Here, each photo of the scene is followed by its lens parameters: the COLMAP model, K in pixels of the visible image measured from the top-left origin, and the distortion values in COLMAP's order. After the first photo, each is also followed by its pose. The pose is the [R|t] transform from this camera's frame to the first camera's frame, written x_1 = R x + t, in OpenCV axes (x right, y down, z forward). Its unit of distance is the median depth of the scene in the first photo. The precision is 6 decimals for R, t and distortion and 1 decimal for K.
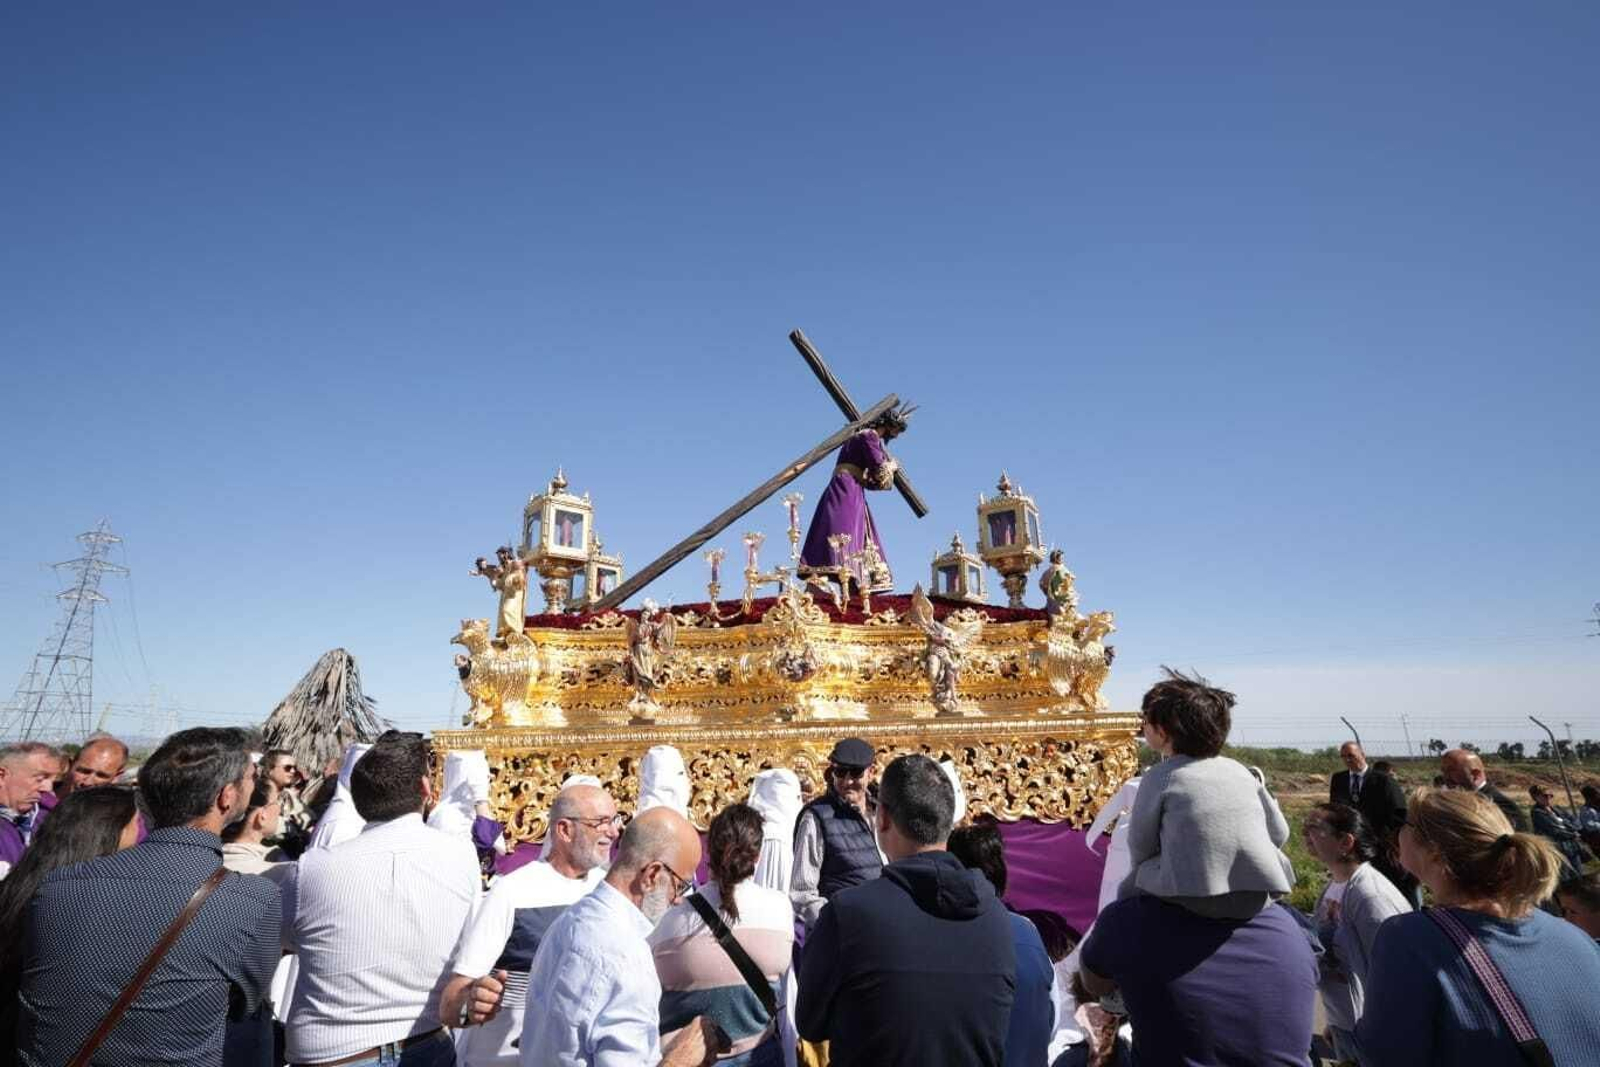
lens RADIAL K [[739.1, 0, 800.0], [0, 739.1, 533.5], [0, 0, 1]] dist [0.001072, 0.000288]
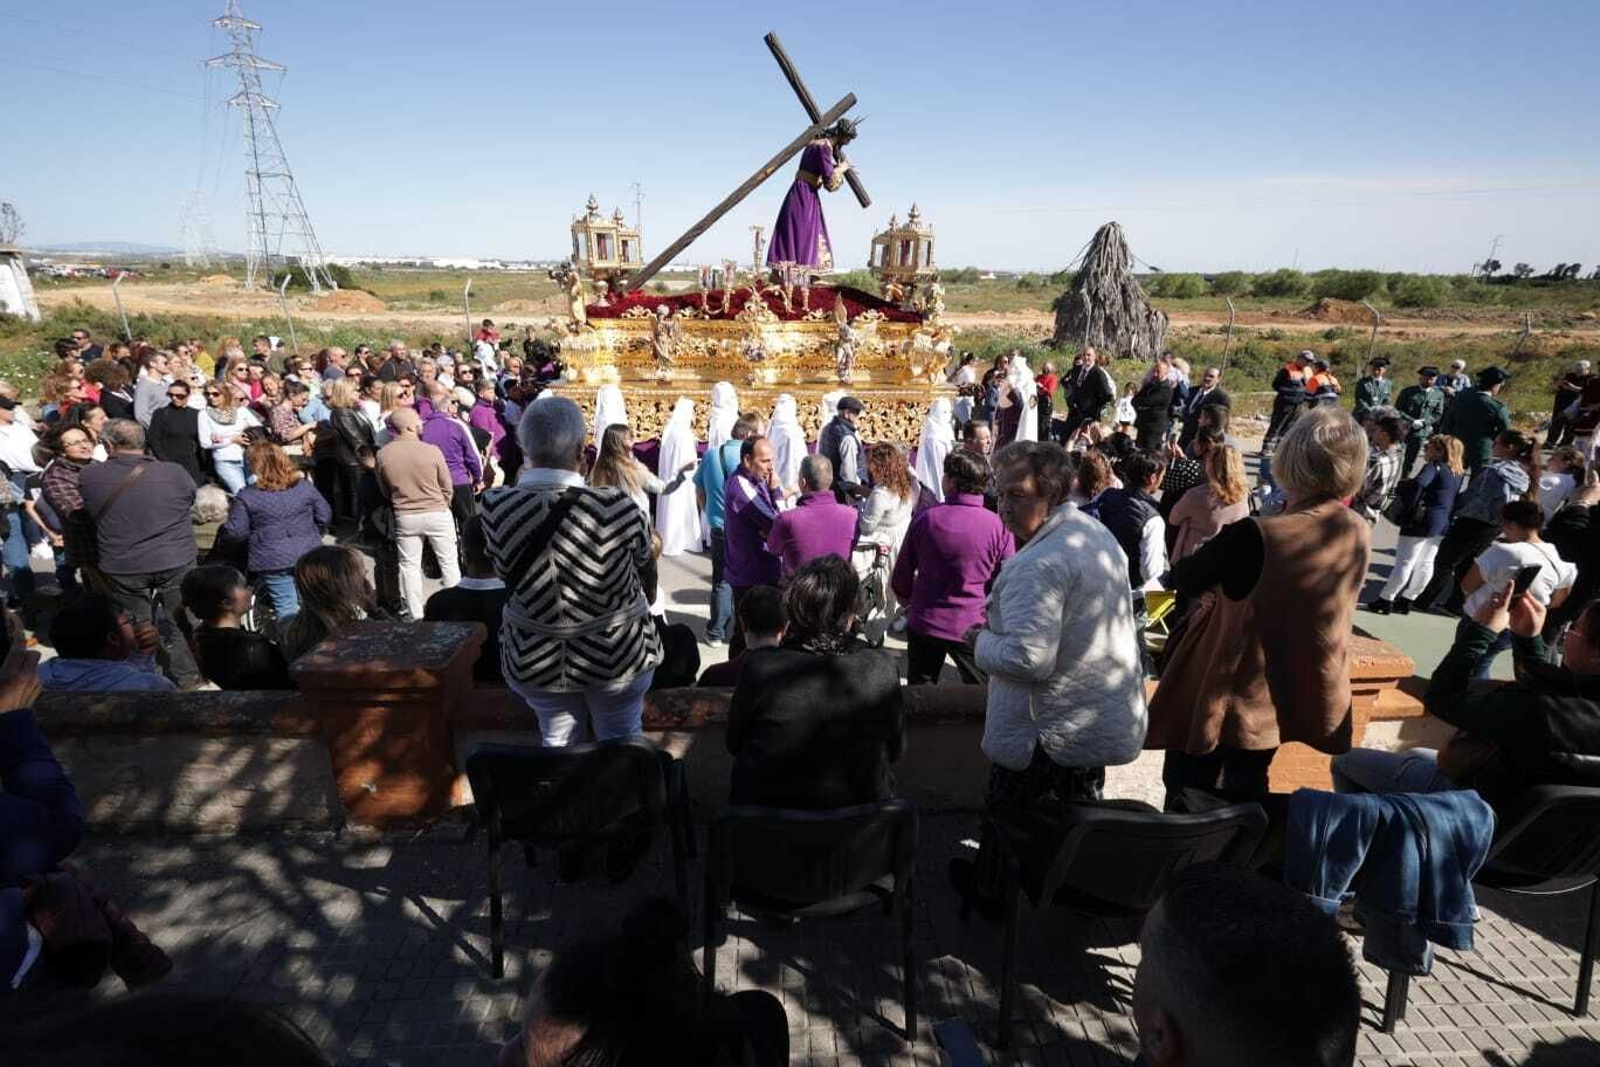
lens RADIAL K [[739.1, 0, 800.0], [0, 739.1, 533.5], [0, 0, 1]] dist [0.001072, 0.000288]
pose [[0.998631, 0.051033, -0.011483, 0.128450], [-0.032946, 0.784135, 0.619715, -0.505835], [0.040630, -0.618488, 0.784743, -0.514675]]
